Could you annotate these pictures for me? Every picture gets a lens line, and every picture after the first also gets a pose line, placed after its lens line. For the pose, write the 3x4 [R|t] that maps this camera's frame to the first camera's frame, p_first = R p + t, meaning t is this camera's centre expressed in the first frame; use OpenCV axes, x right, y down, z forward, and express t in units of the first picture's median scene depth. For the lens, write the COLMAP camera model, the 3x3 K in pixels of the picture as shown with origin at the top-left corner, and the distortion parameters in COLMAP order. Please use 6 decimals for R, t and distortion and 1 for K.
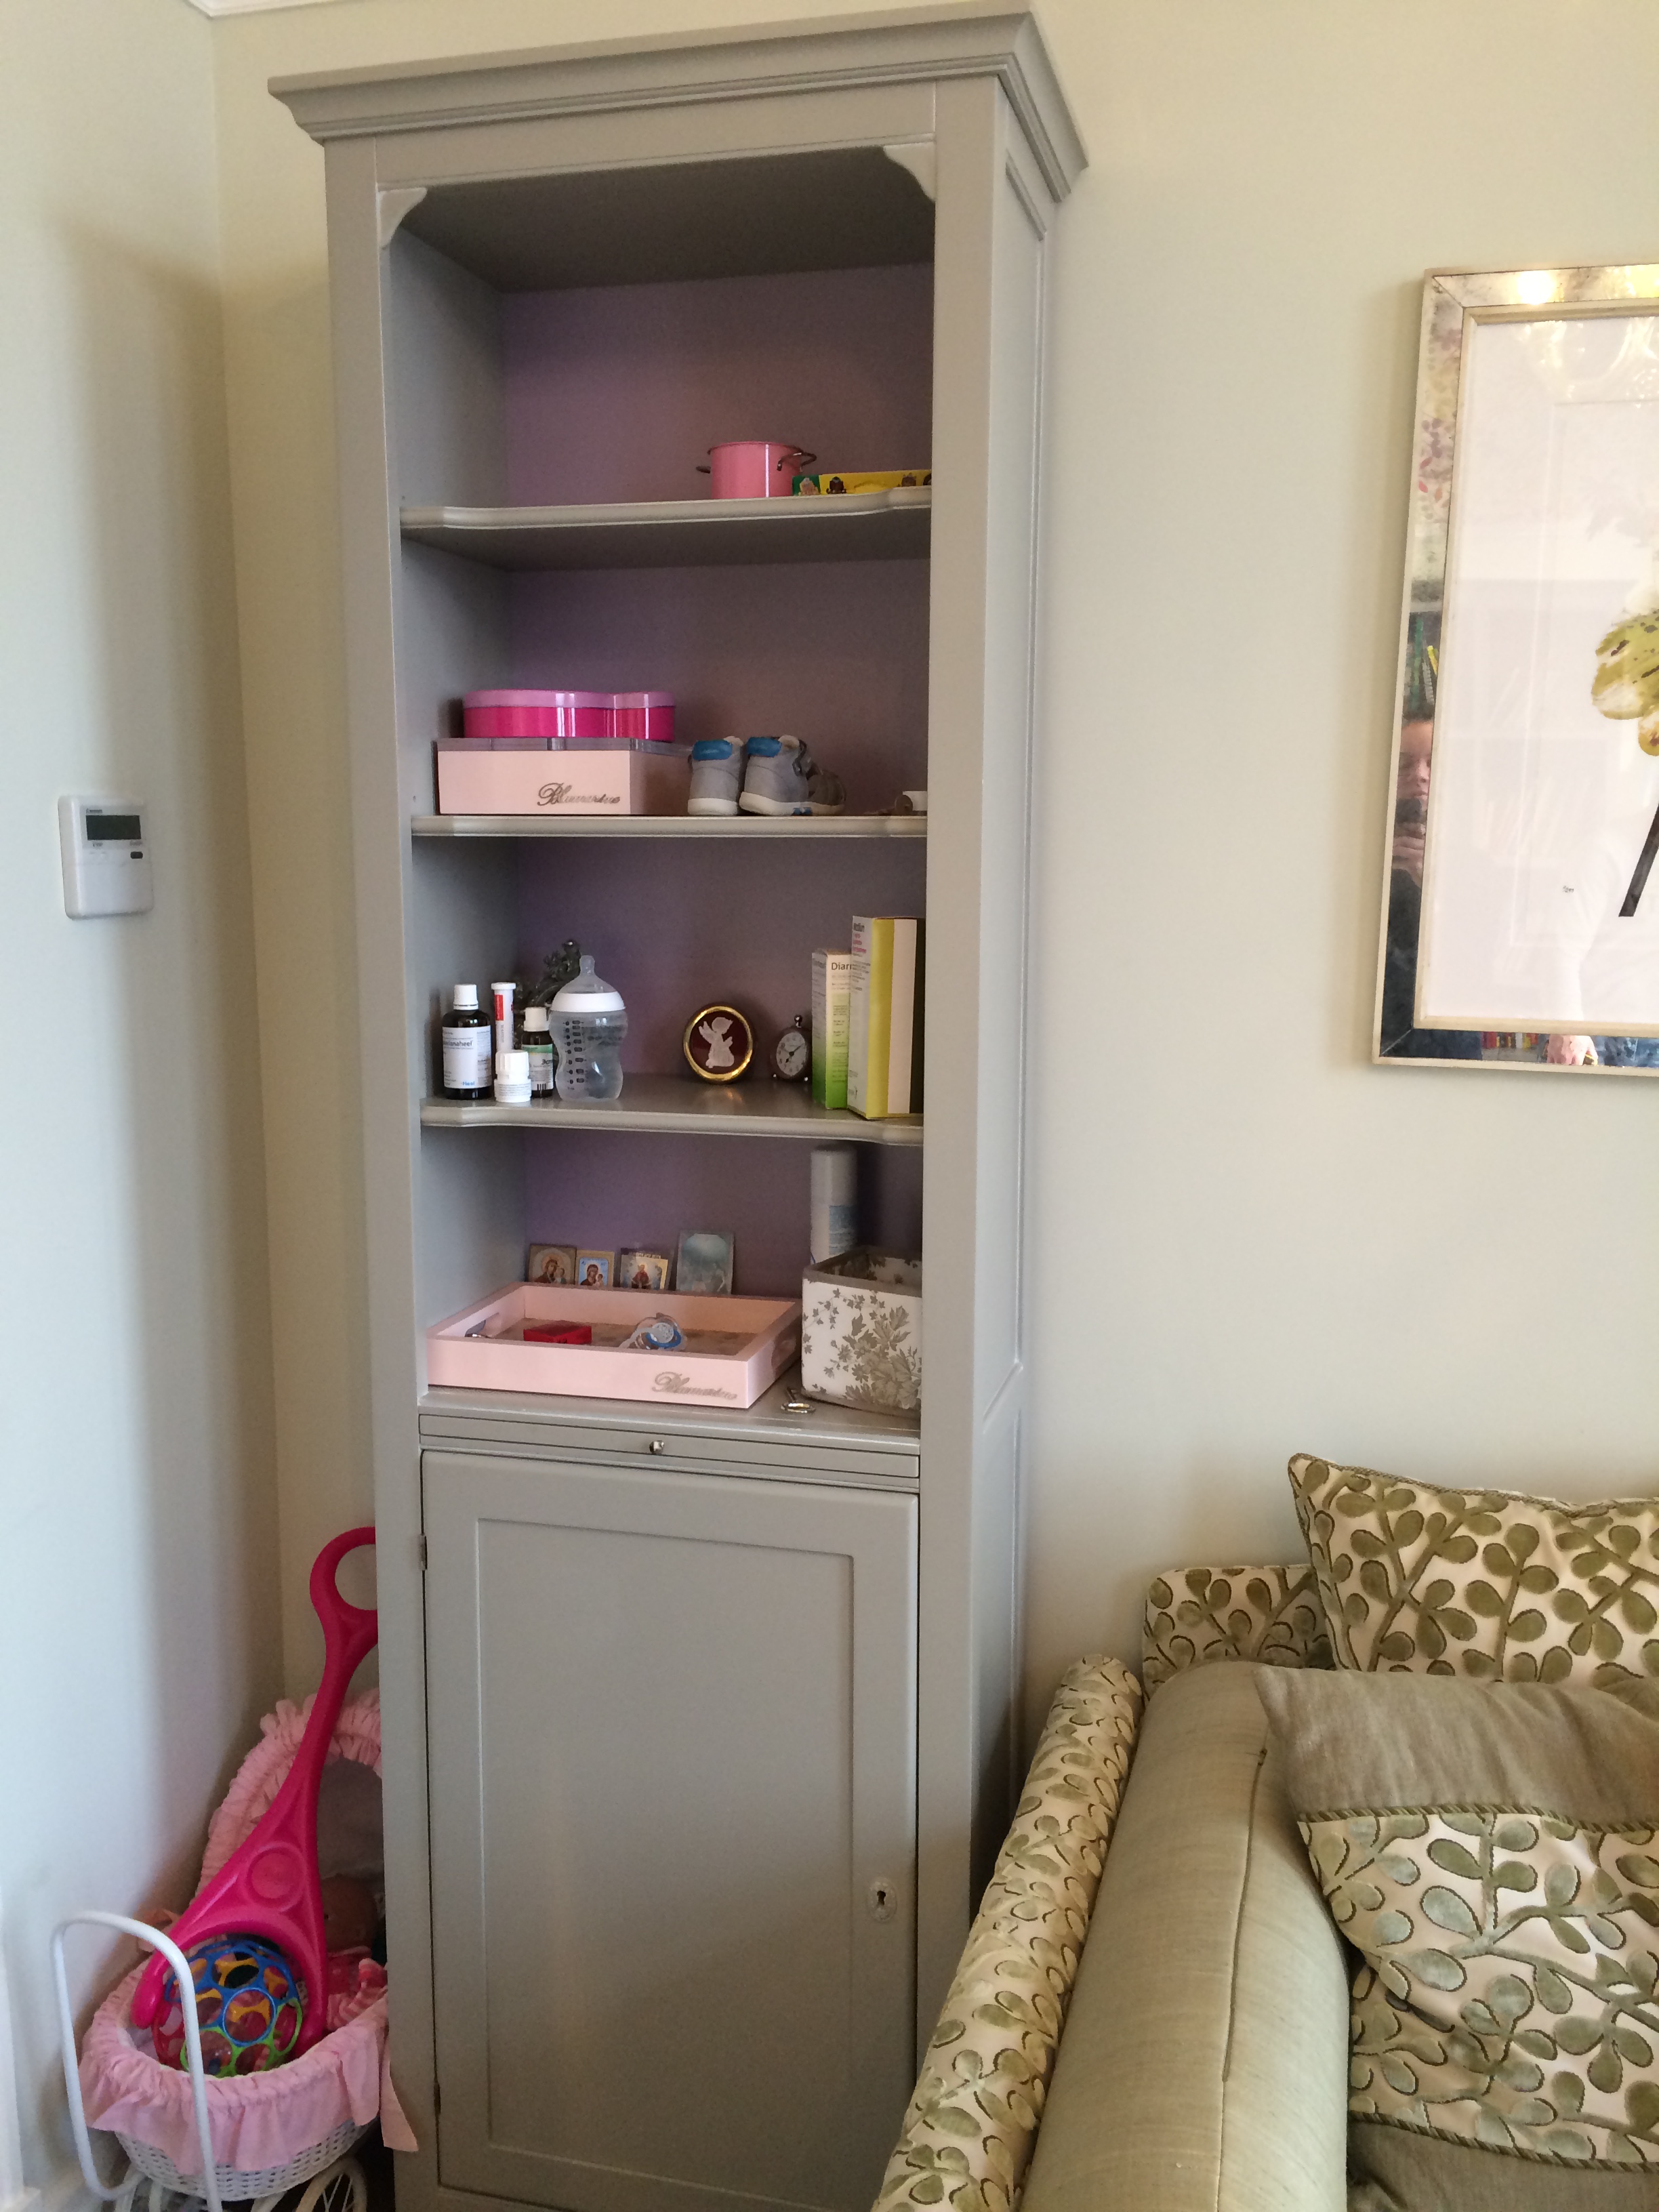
lens RADIAL K [[1879.2, 0, 868.7], [0, 1879.2, 1126.2], [0, 0, 1]] dist [0.104693, -0.132548]
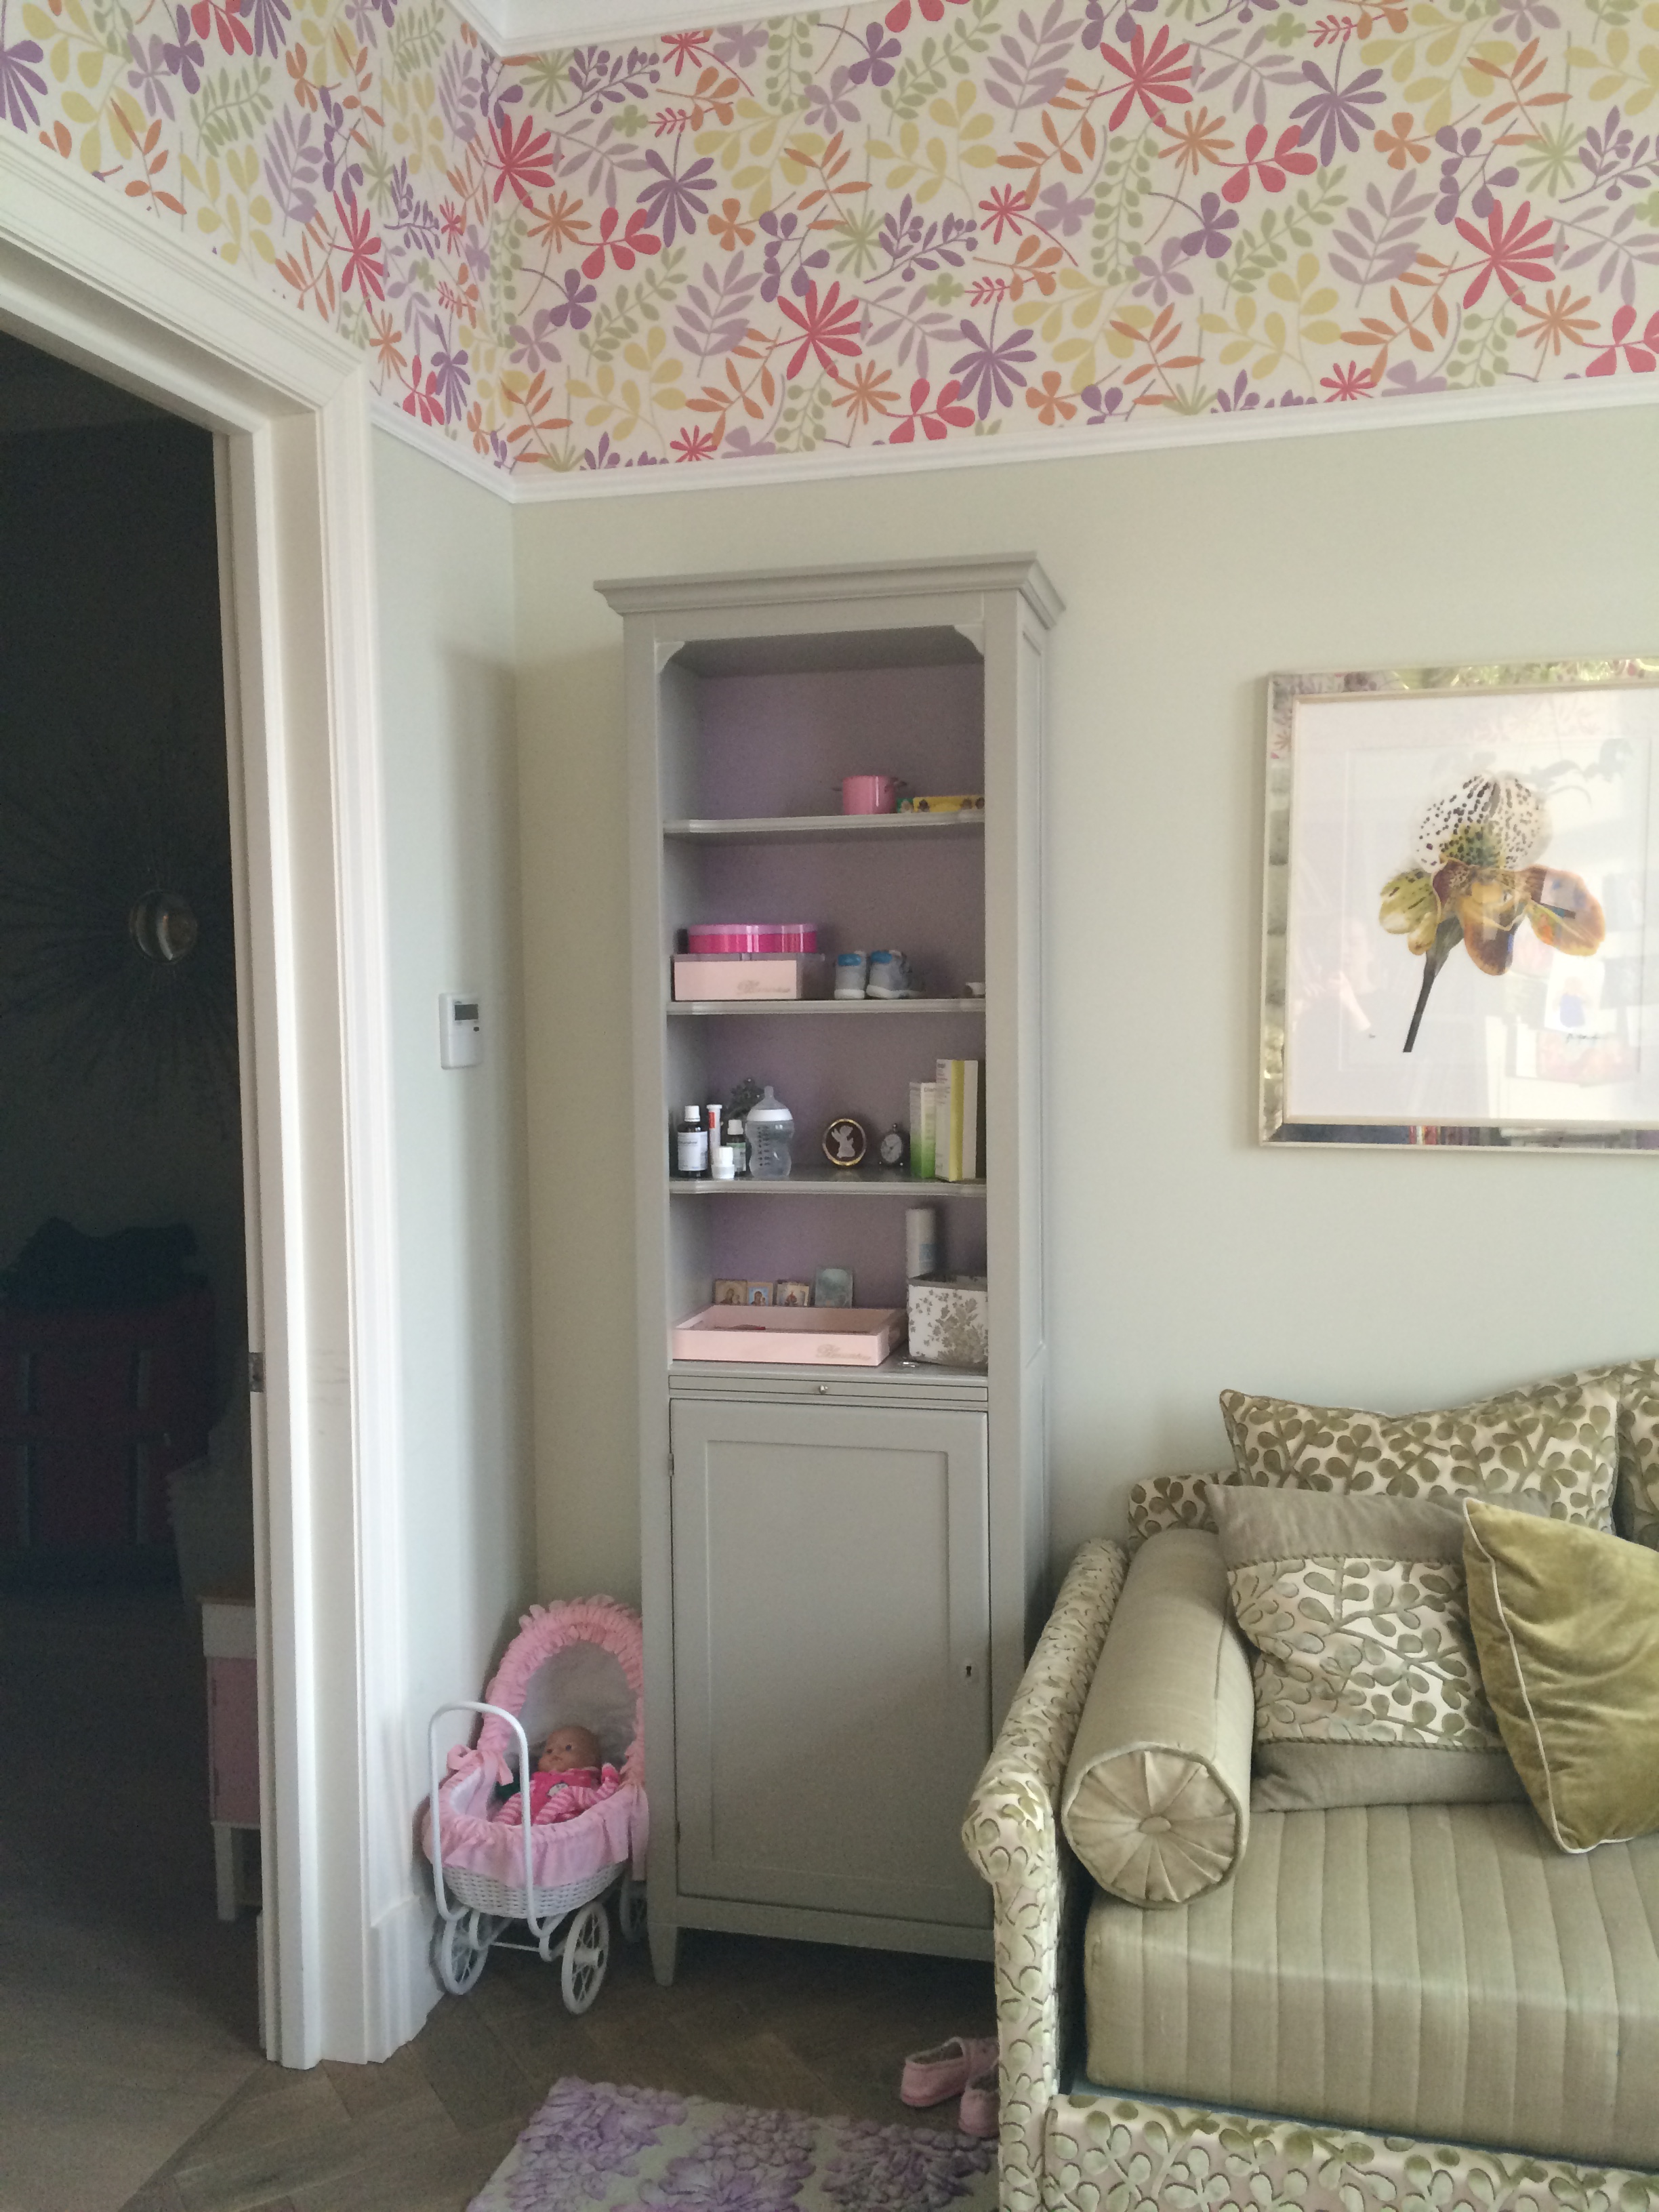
lens RADIAL K [[1879.2, 0, 831.4], [0, 1879.2, 1123.5], [0, 0, 1]] dist [0.104693, -0.132548]
pose [[0.999887, -0.014643, 0.003479, -0.104384], [0.014897, 0.995842, -0.089868, 0.087514], [-0.002149, 0.089910, 0.995948, -0.603975]]
